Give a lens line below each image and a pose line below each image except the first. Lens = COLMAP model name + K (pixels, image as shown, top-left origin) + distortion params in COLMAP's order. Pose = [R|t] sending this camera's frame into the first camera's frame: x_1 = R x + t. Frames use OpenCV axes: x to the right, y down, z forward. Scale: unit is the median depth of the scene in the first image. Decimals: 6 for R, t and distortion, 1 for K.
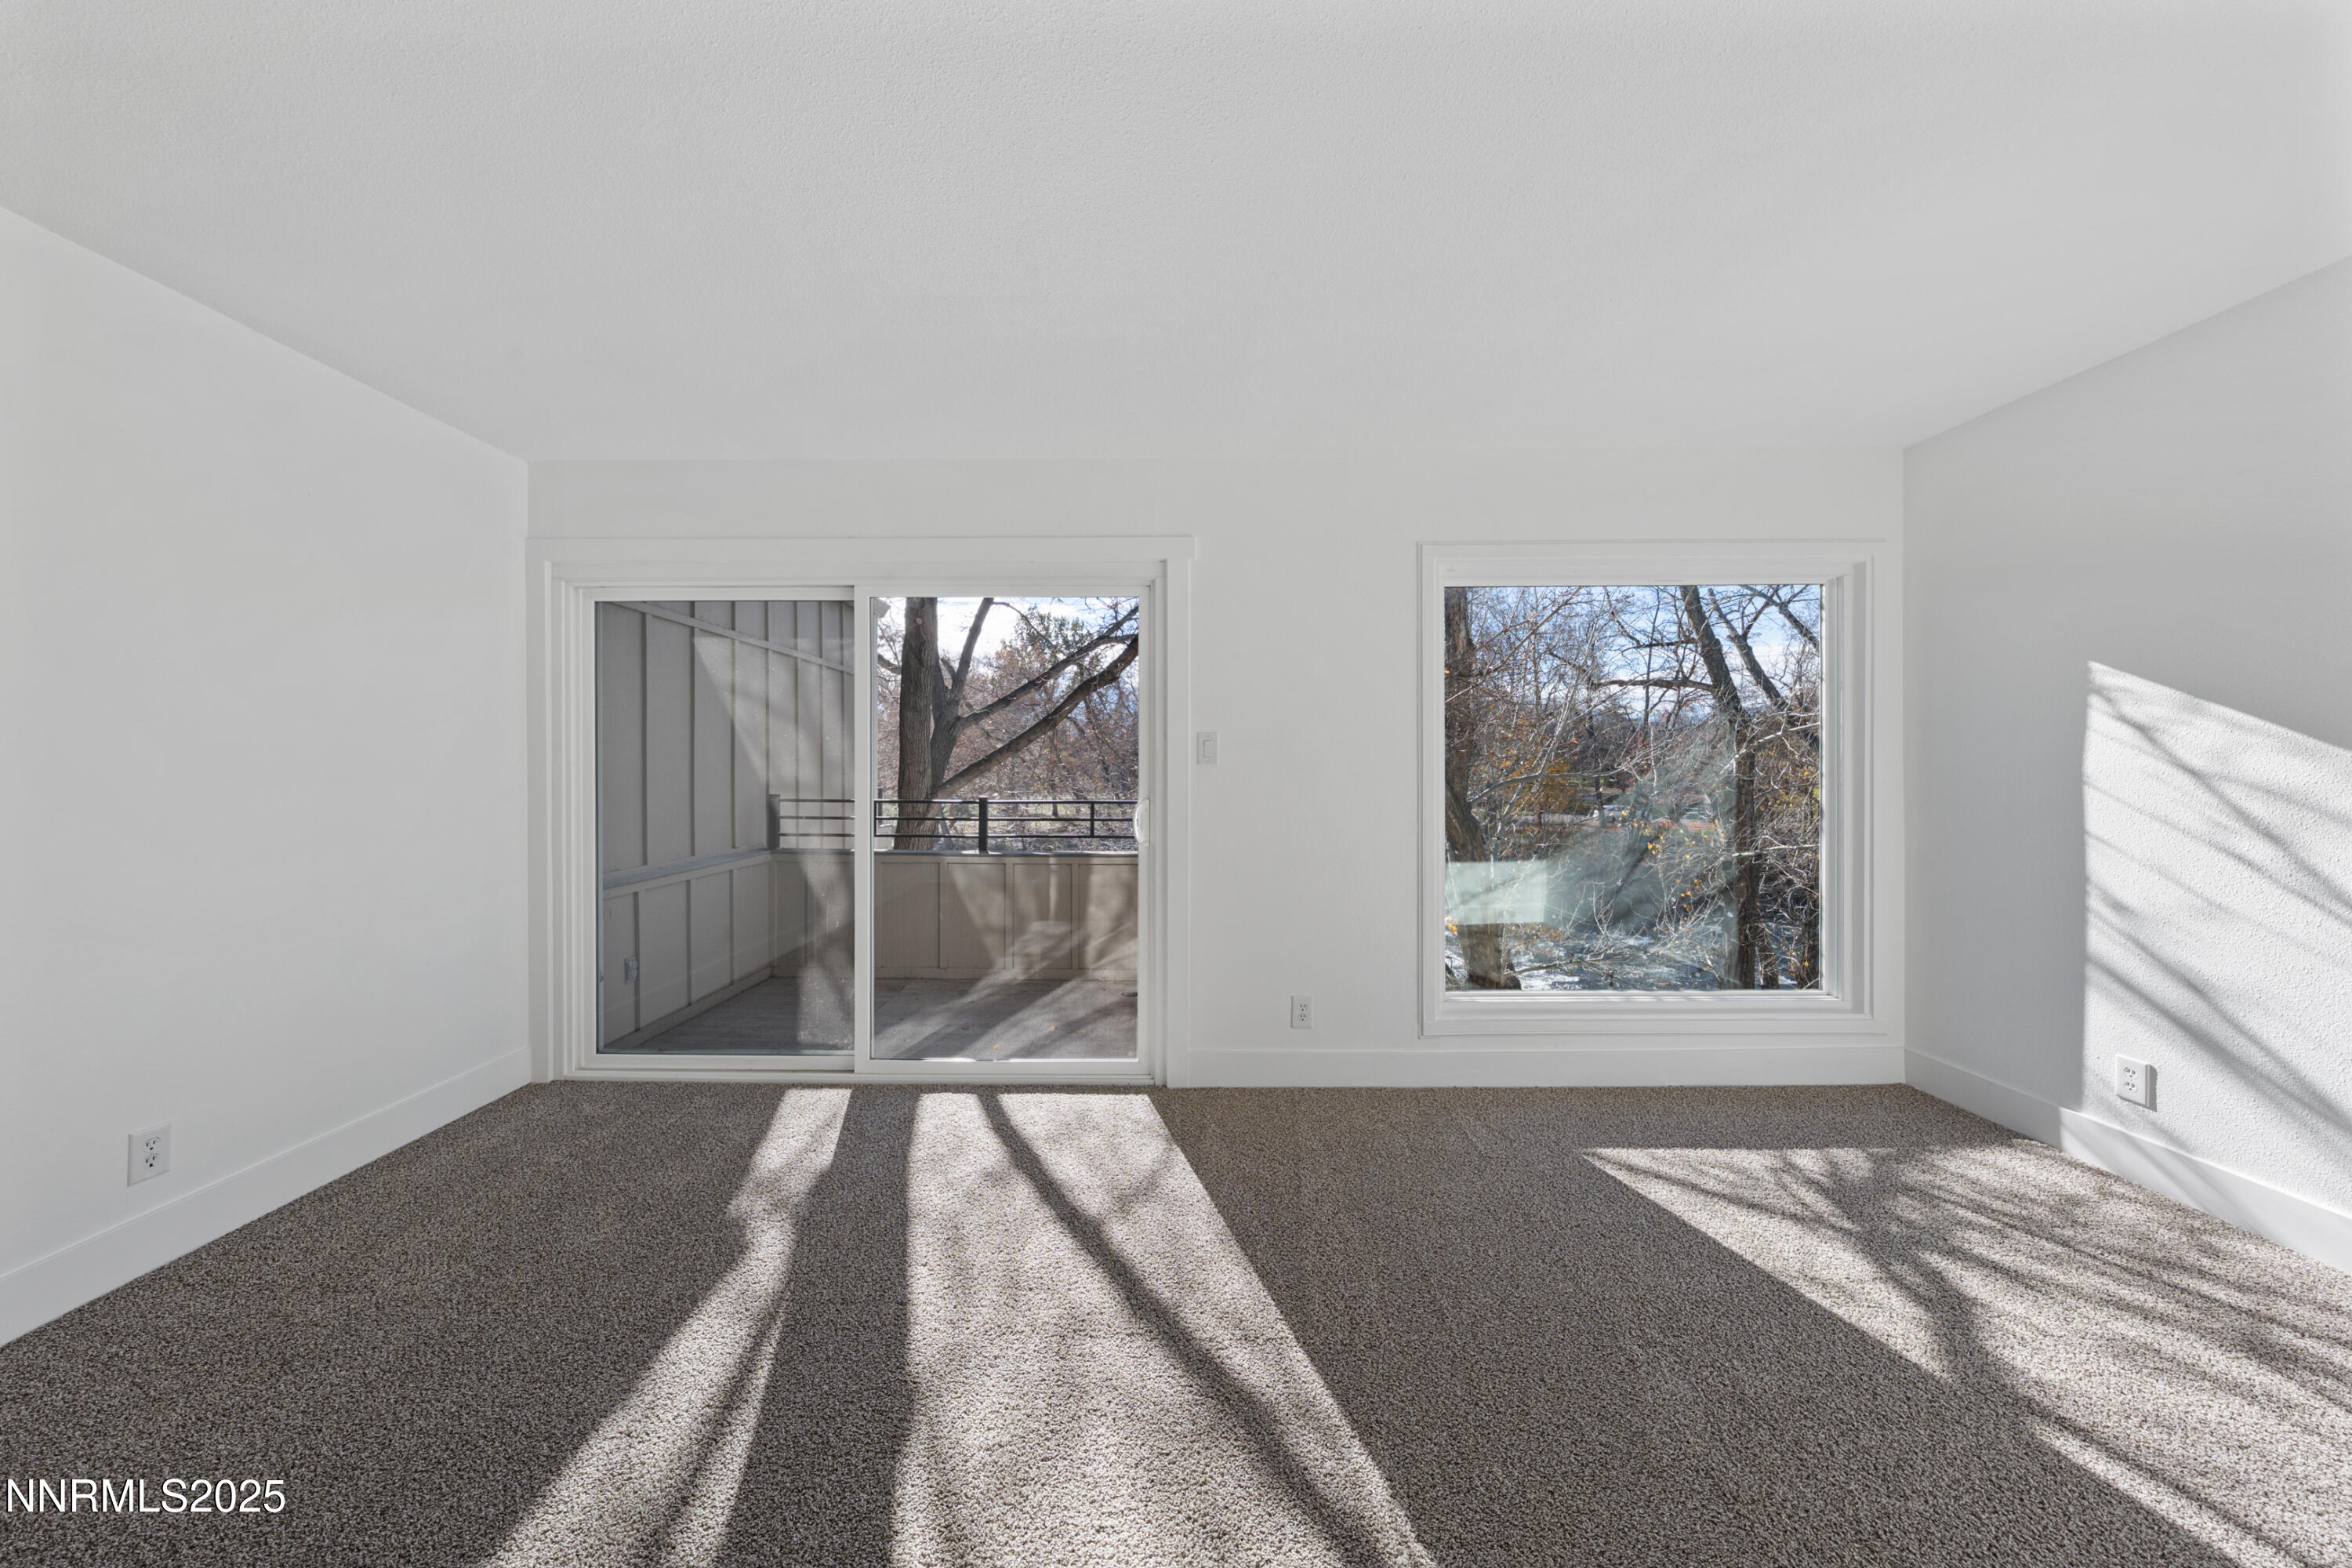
lens RADIAL K [[798.9, 0, 1148.4], [0, 798.9, 774.9], [0, 0, 1]] dist [0.000183, 0.000108]
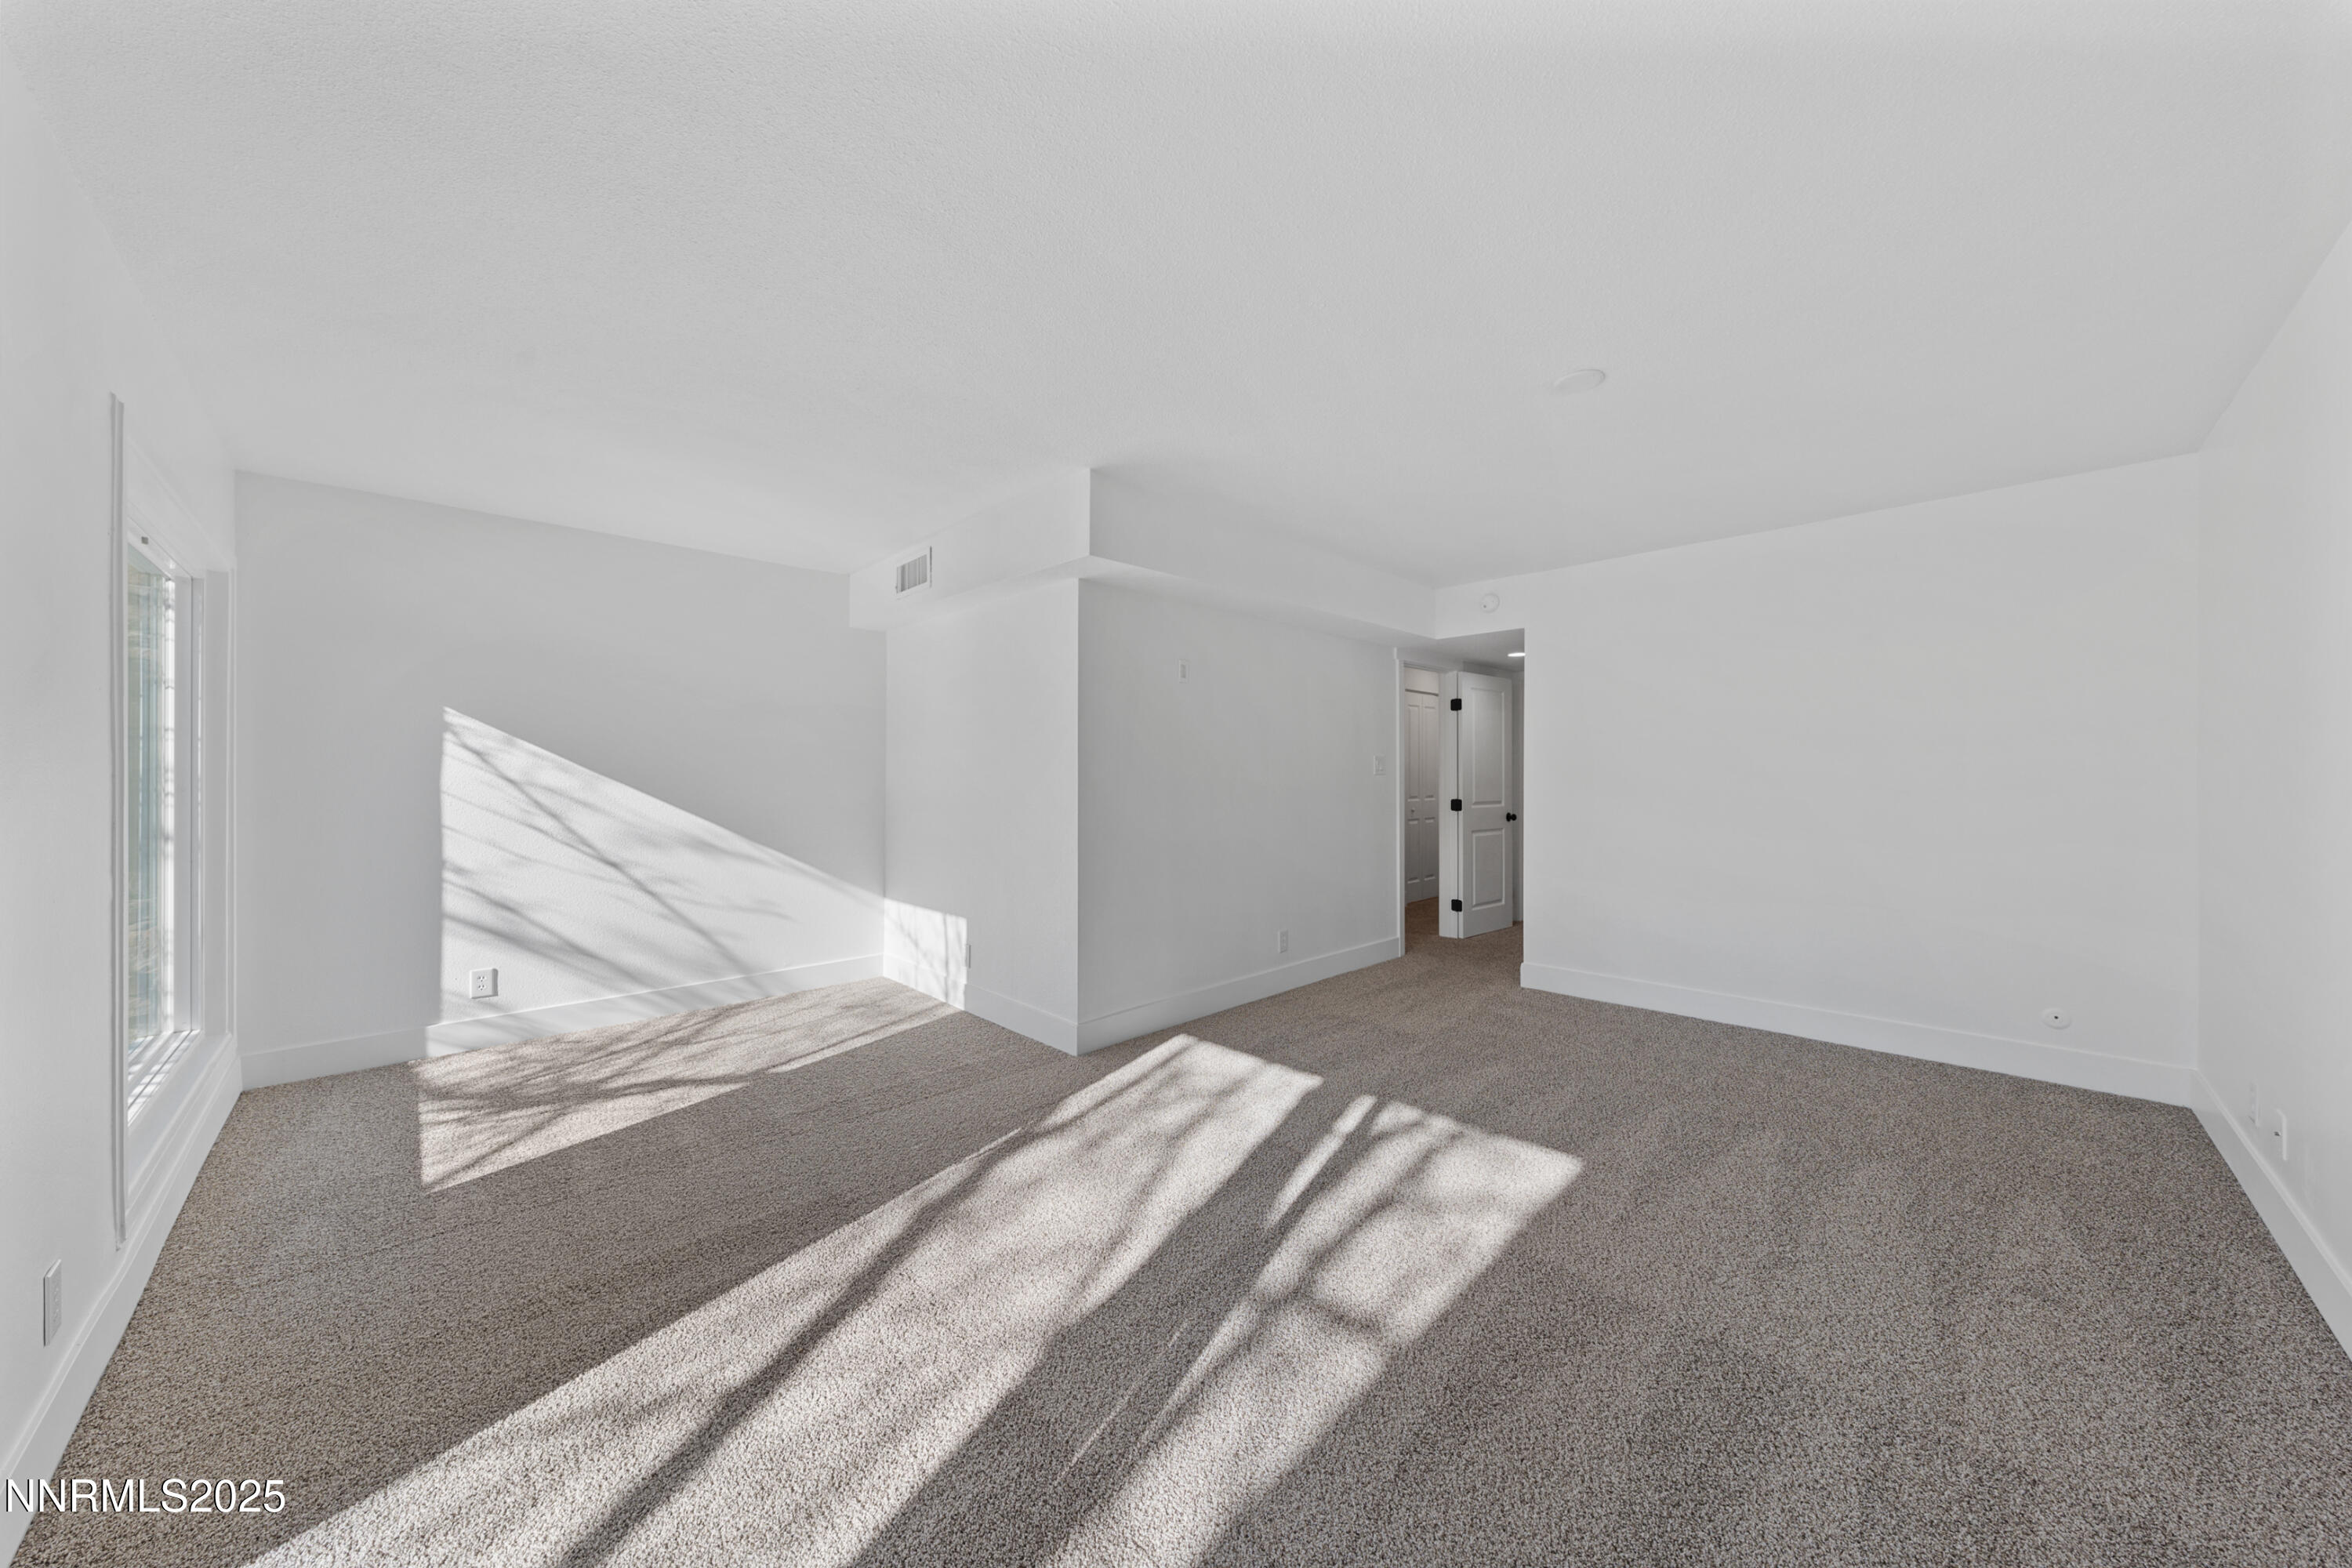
lens RADIAL K [[784.3, 0, 1189.0], [0, 784.3, 763.8], [0, 0, 1]] dist [-0.001377, -0.000033]
pose [[-0.702606, 0.005113, 0.711560, -0.829961], [0.010031, 0.999946, 0.002719, -0.028995], [-0.711508, 0.009048, -0.702620, 1.110806]]
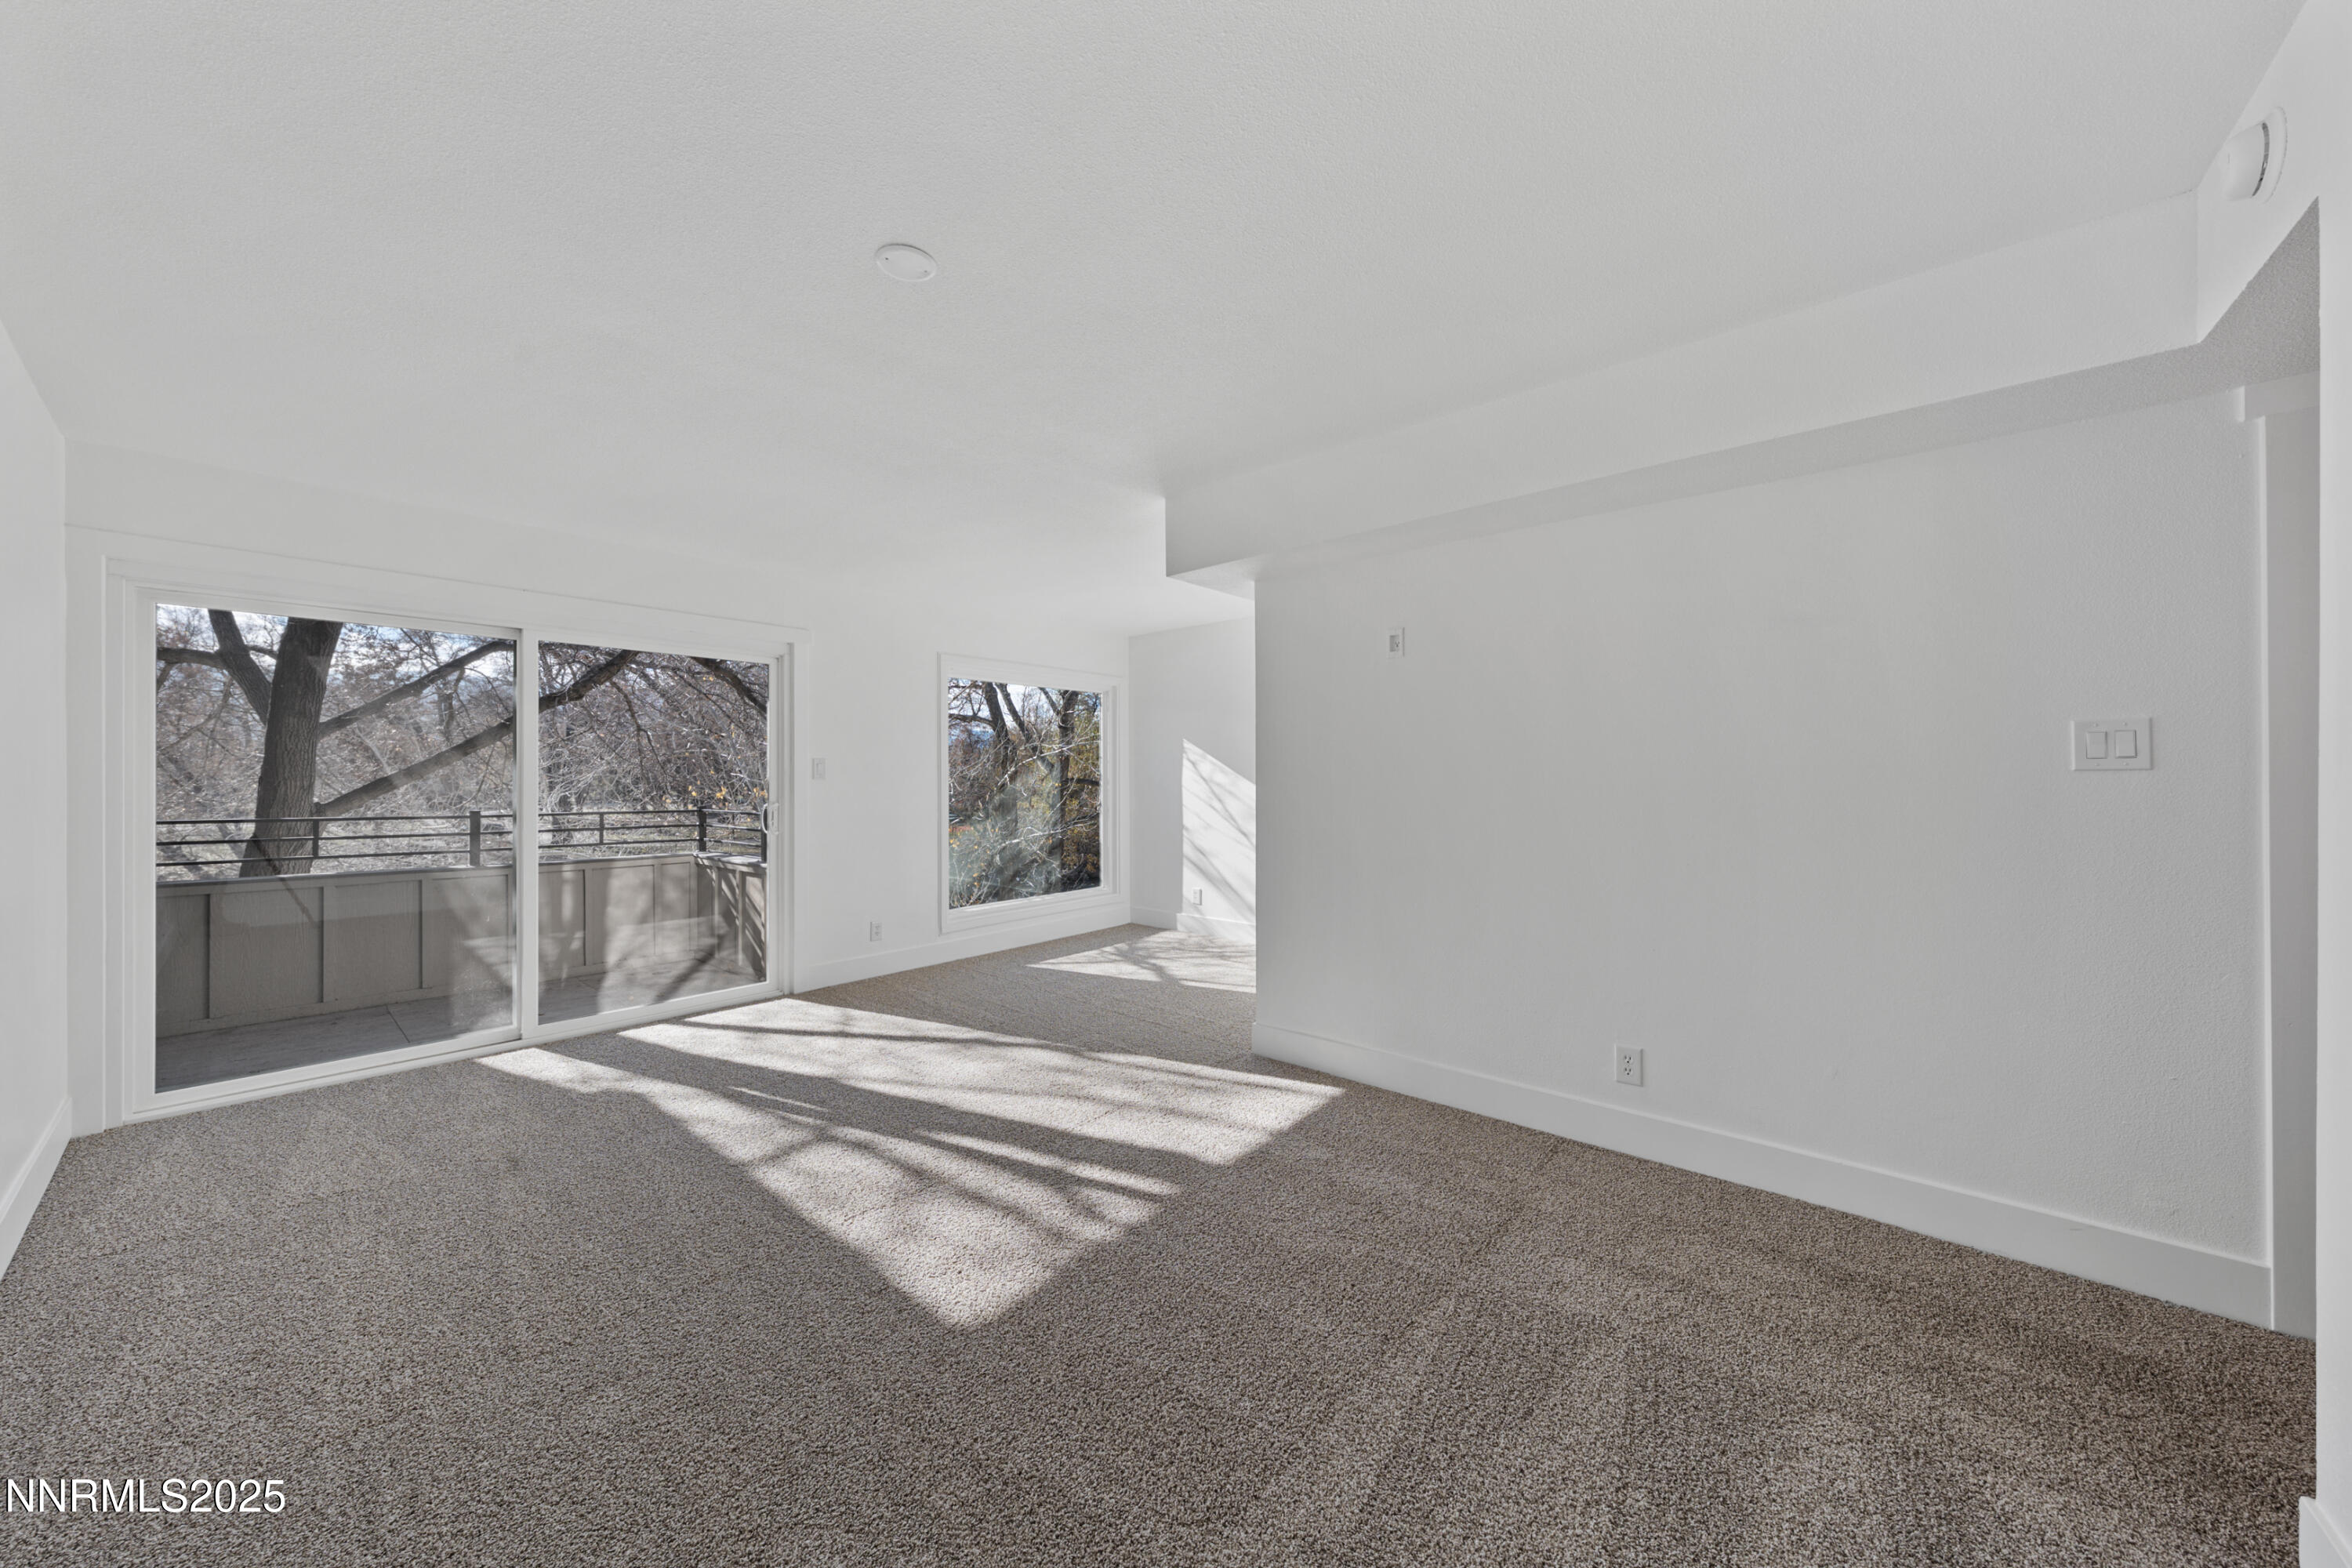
lens RADIAL K [[796.3, 0, 1174.1], [0, 796.3, 779.9], [0, 0, 1]] dist [-0.001577, -0.000024]
pose [[0.640259, -0.001111, 0.768159, -0.899045], [0.010731, 0.999914, -0.007498, 0.010310], [-0.768084, 0.013044, 0.640216, -0.689141]]
